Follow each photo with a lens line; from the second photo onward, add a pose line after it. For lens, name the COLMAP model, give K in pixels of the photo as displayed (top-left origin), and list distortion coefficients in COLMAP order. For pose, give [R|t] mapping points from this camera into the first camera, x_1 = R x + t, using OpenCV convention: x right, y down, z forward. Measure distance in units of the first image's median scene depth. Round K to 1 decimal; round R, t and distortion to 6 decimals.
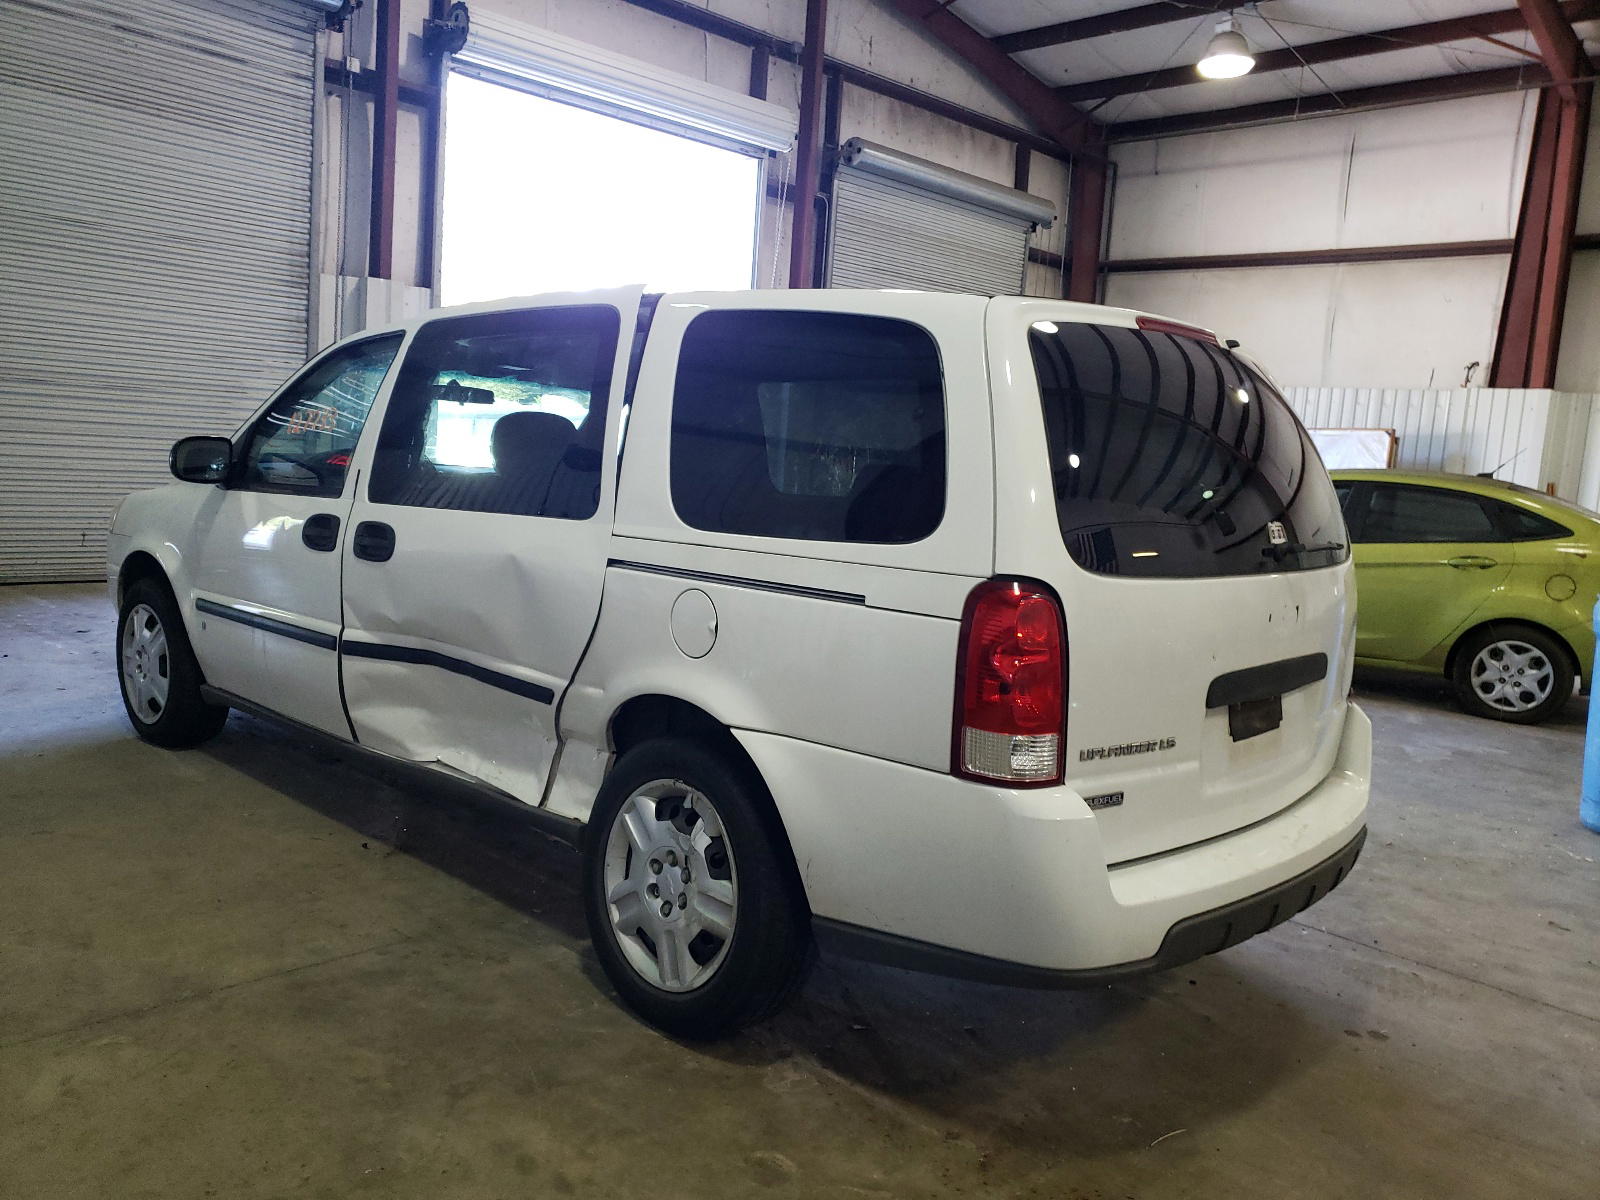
lens RADIAL K [[1224.3, 0, 796.5], [0, 1224.3, 593.6], [0, 0, 1]] dist [0.011055, 0.000910]
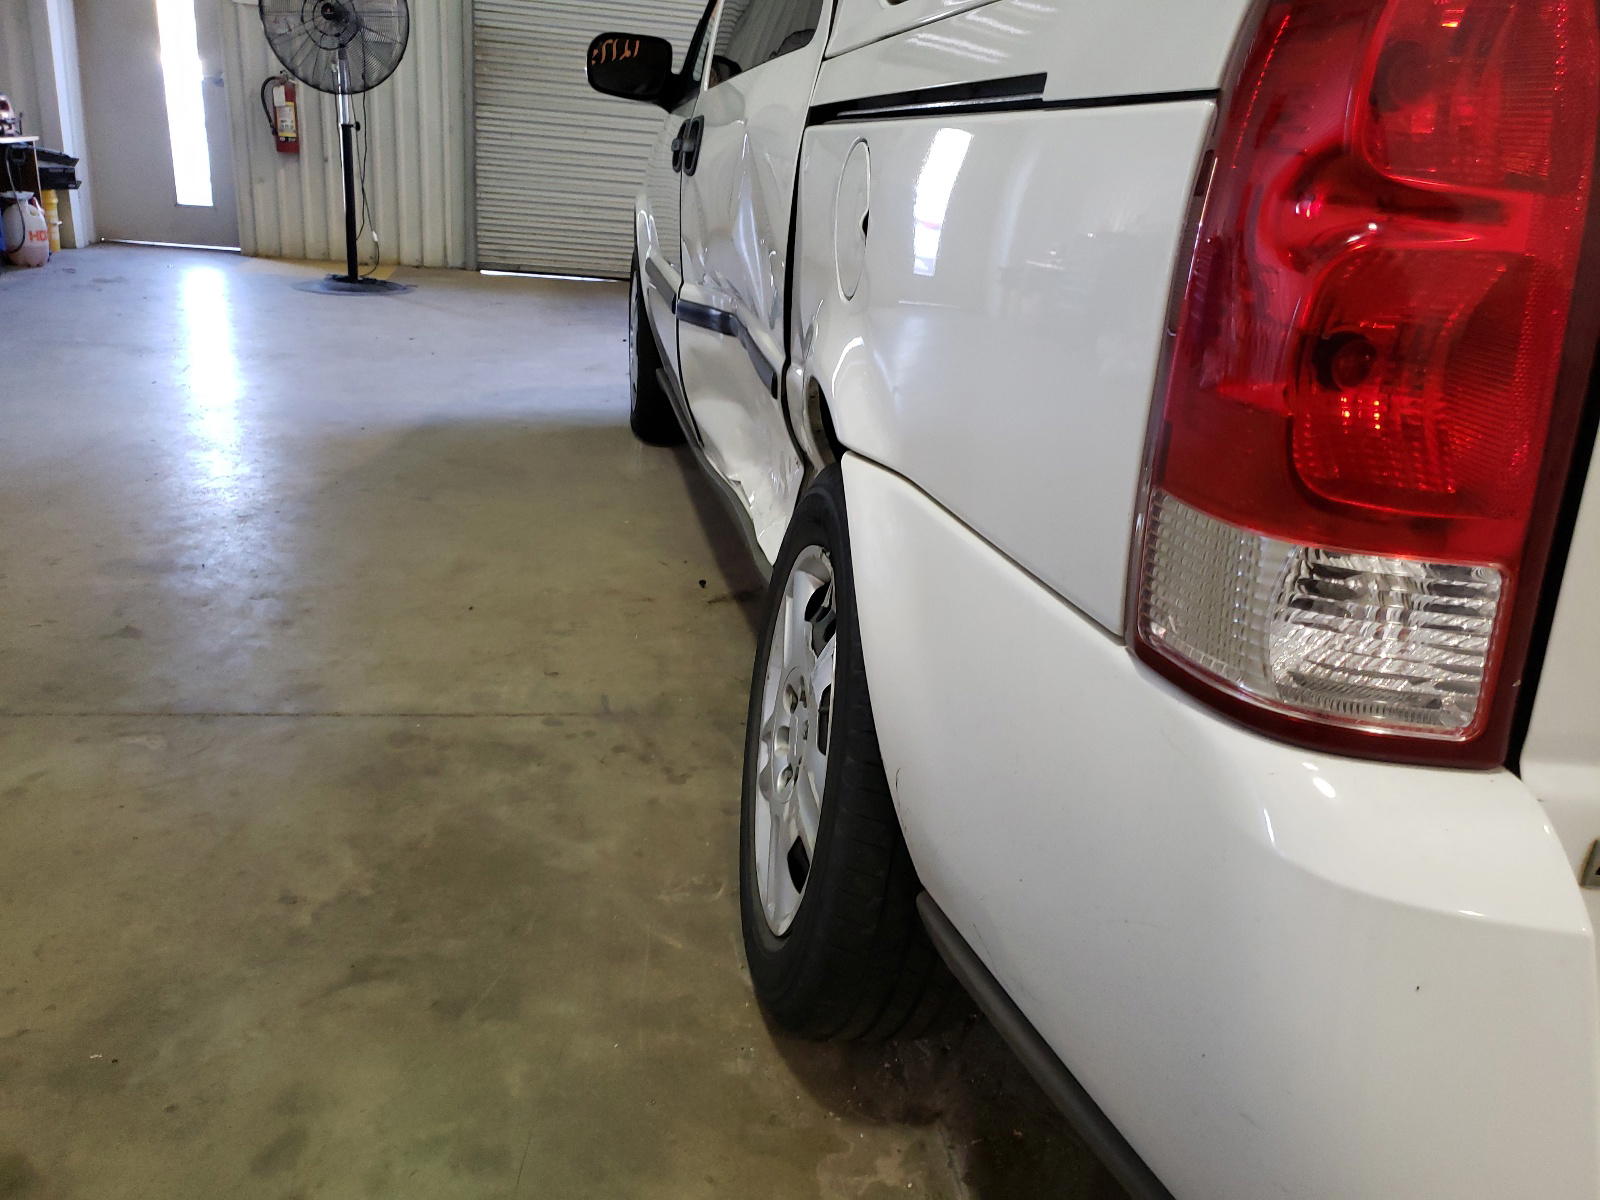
lens RADIAL K [[1237.1, 0, 847.5], [0, 1237.1, 608.3], [0, 0, 1]] dist [-0.000170, -0.002792]
pose [[0.816681, 0.201588, -0.540734, 0.180449], [-0.098641, 0.971977, 0.213379, 0.061504], [0.568596, -0.120924, 0.813681, 0.540731]]
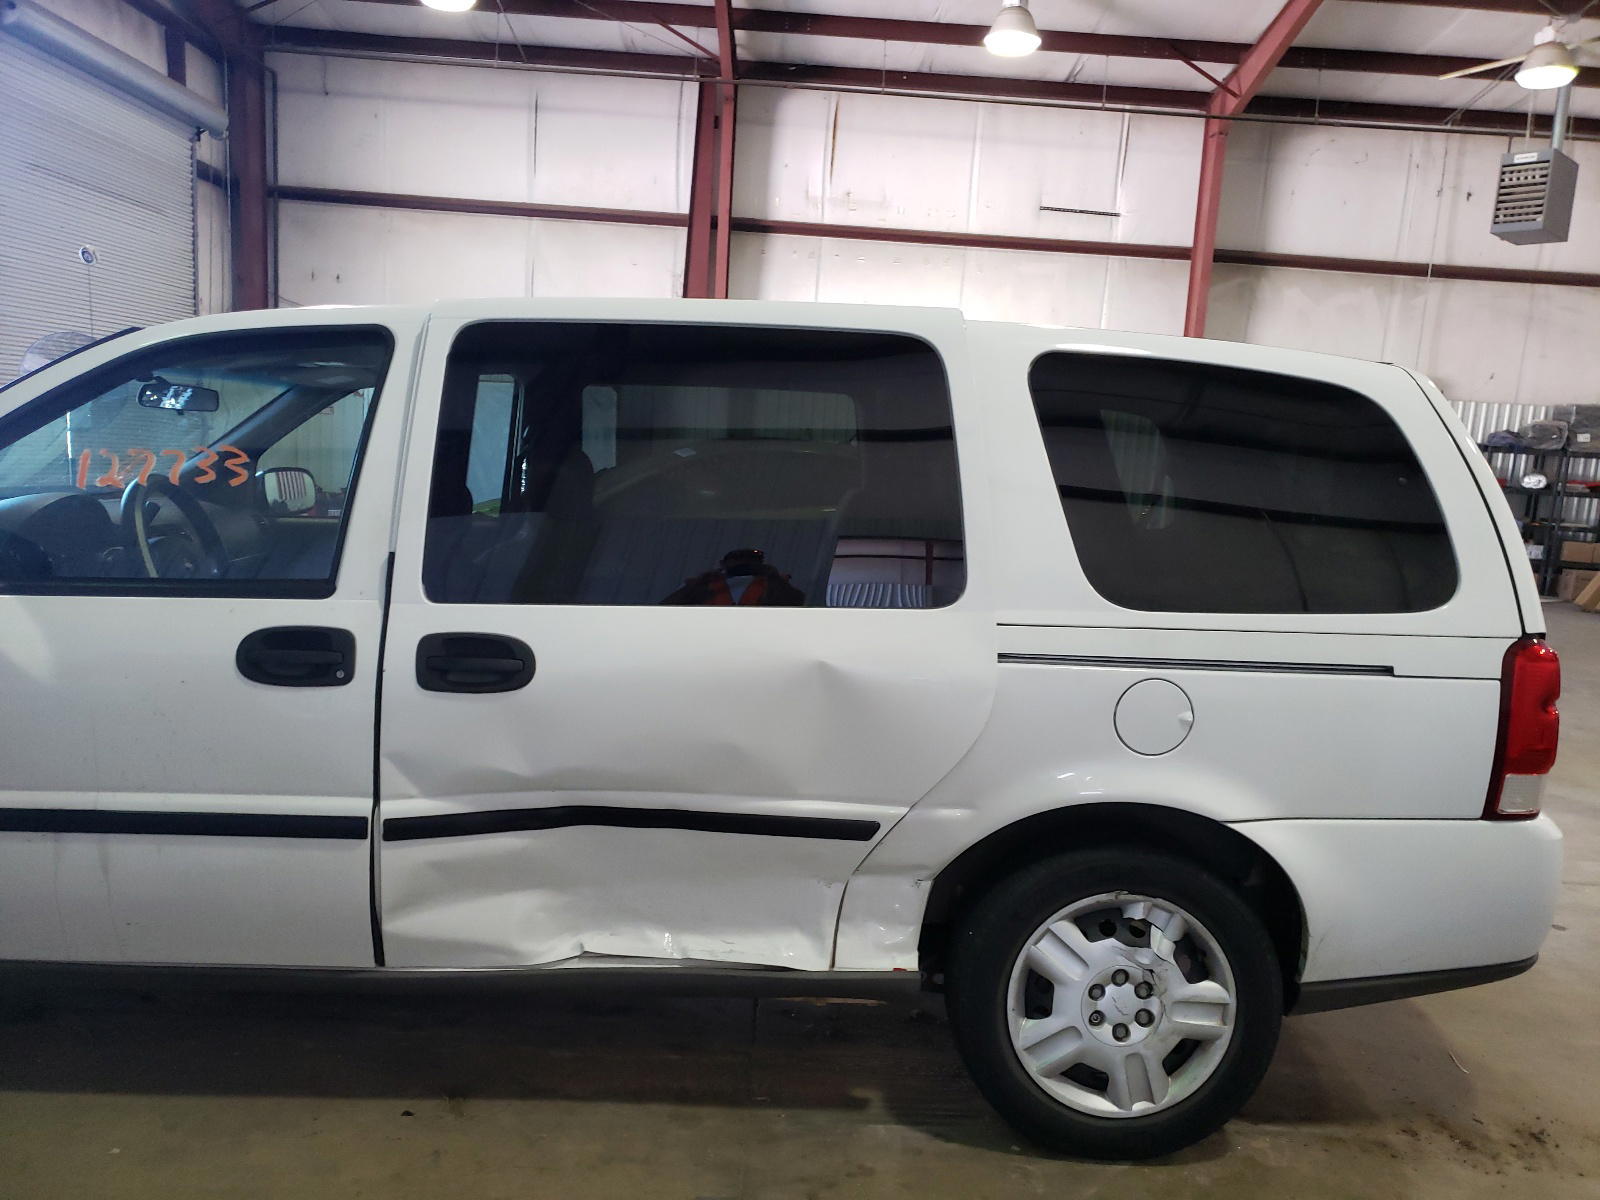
lens RADIAL K [[1224.8, 0, 801.2], [0, 1224.8, 634.9], [0, 0, 1]] dist [-0.002254, 0.002017]
pose [[0.714526, -0.134523, 0.686554, -0.792231], [0.072462, 0.990292, 0.118623, -0.145137], [-0.695846, -0.035010, 0.717337, 0.490418]]
